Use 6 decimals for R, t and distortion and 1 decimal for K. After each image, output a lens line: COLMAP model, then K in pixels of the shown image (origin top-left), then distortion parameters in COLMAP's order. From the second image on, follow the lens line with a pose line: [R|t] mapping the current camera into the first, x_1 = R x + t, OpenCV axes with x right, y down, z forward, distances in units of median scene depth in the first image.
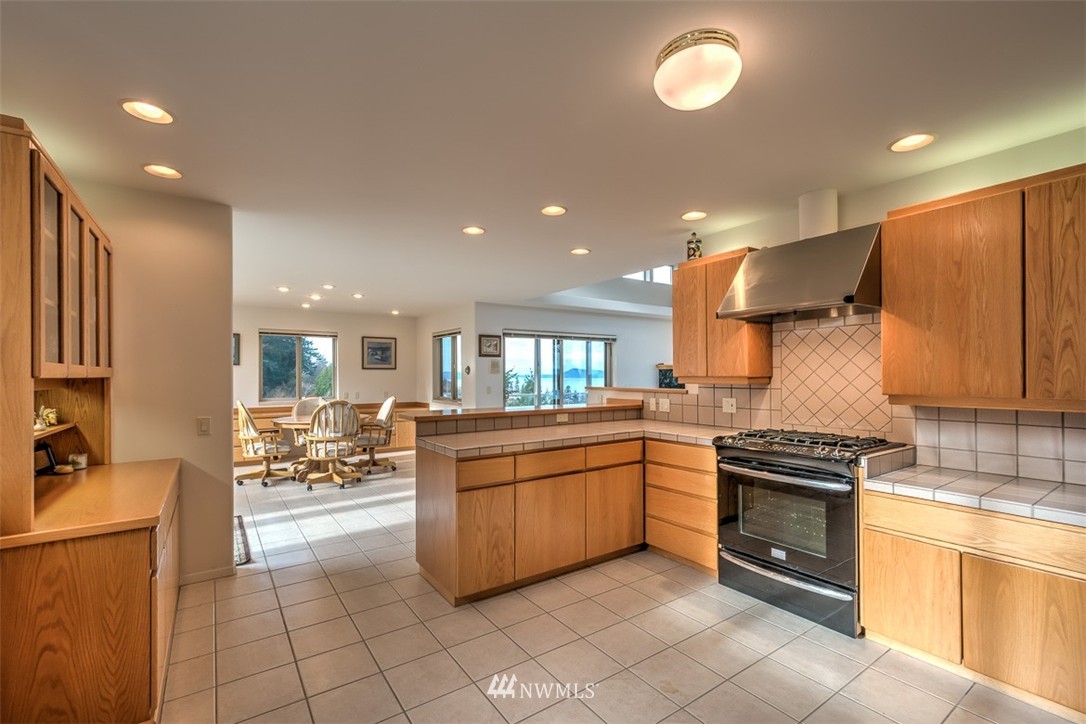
lens RADIAL K [[470.4, 0, 521.5], [0, 470.4, 369.4], [0, 0, 1]] dist [0.011742, -0.000429]
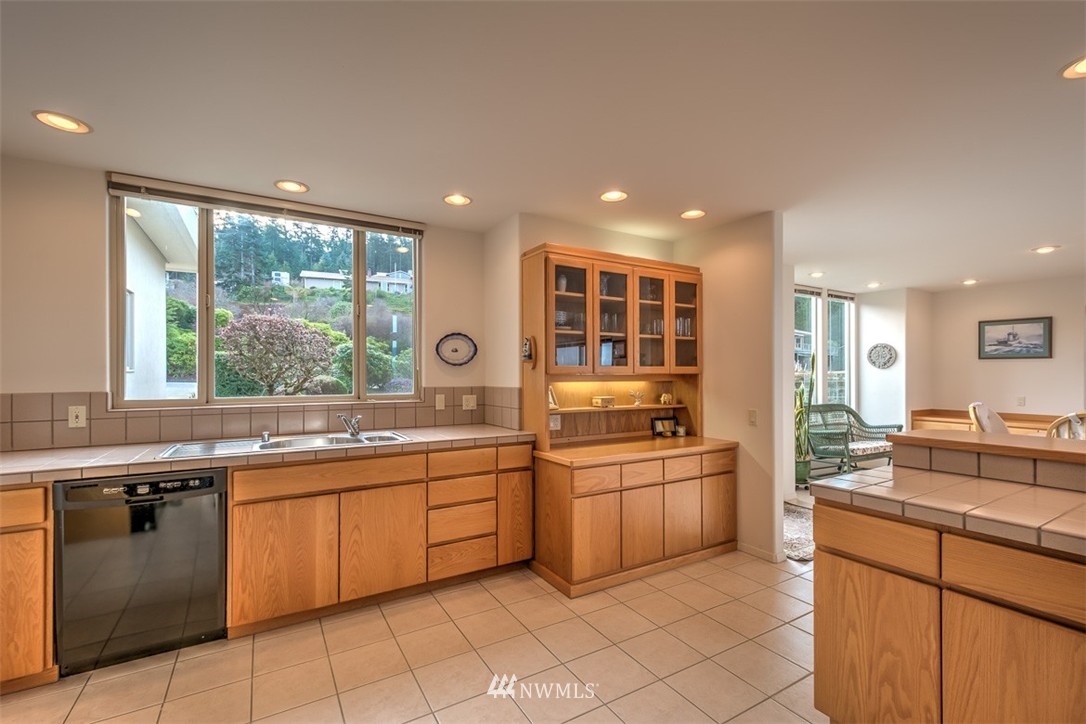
lens RADIAL K [[470.4, 0, 543.6], [0, 470.4, 370.2], [0, 0, 1]] dist [0.011742, -0.000429]
pose [[-0.034196, -0.003728, -0.999408, 0.254142], [0.012369, 0.999915, -0.004153, 0.004632], [0.999339, -0.012503, -0.034147, 0.304275]]
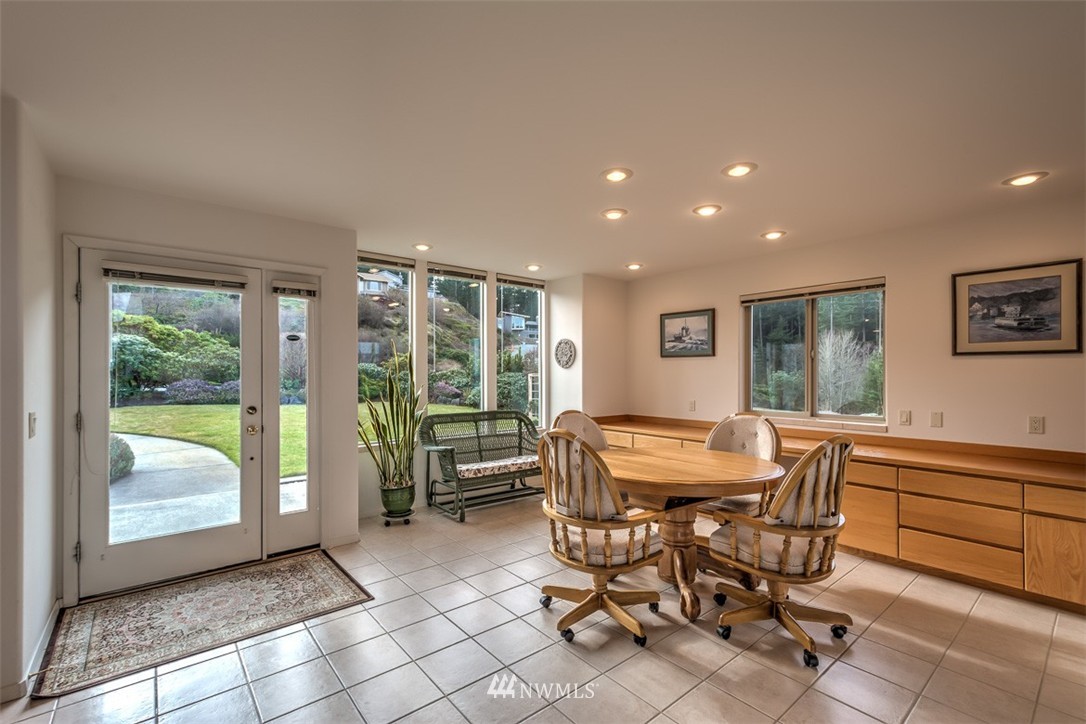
lens RADIAL K [[470.4, 0, 538.1], [0, 470.4, 366.5], [0, 0, 1]] dist [0.011742, -0.000429]
pose [[0.104526, -0.009891, -0.994473, 0.034582], [0.013798, 0.999869, -0.008495, 0.010189], [0.994426, -0.012834, 0.104648, 0.942063]]
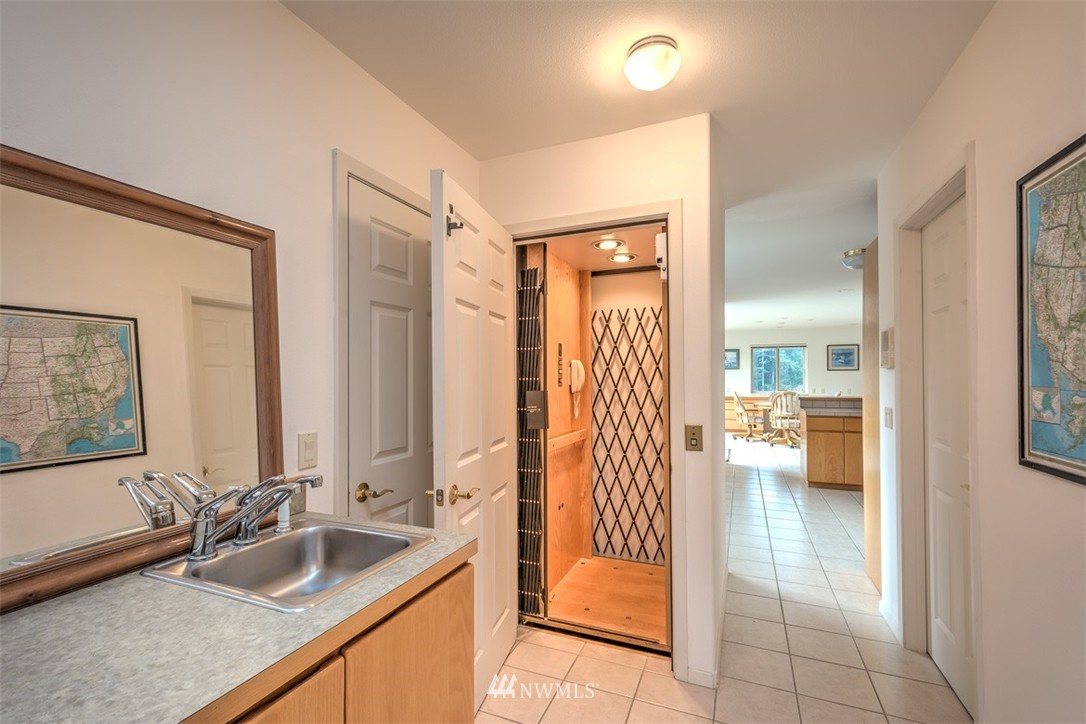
lens RADIAL K [[470.4, 0, 542.2], [0, 470.4, 369.7], [0, 0, 1]] dist [0.011742, -0.000429]
pose [[0.557002, -0.011202, -0.830436, 0.456420], [0.012681, 0.999907, -0.004982, -0.010142], [0.830414, -0.007756, 0.557092, -0.551325]]
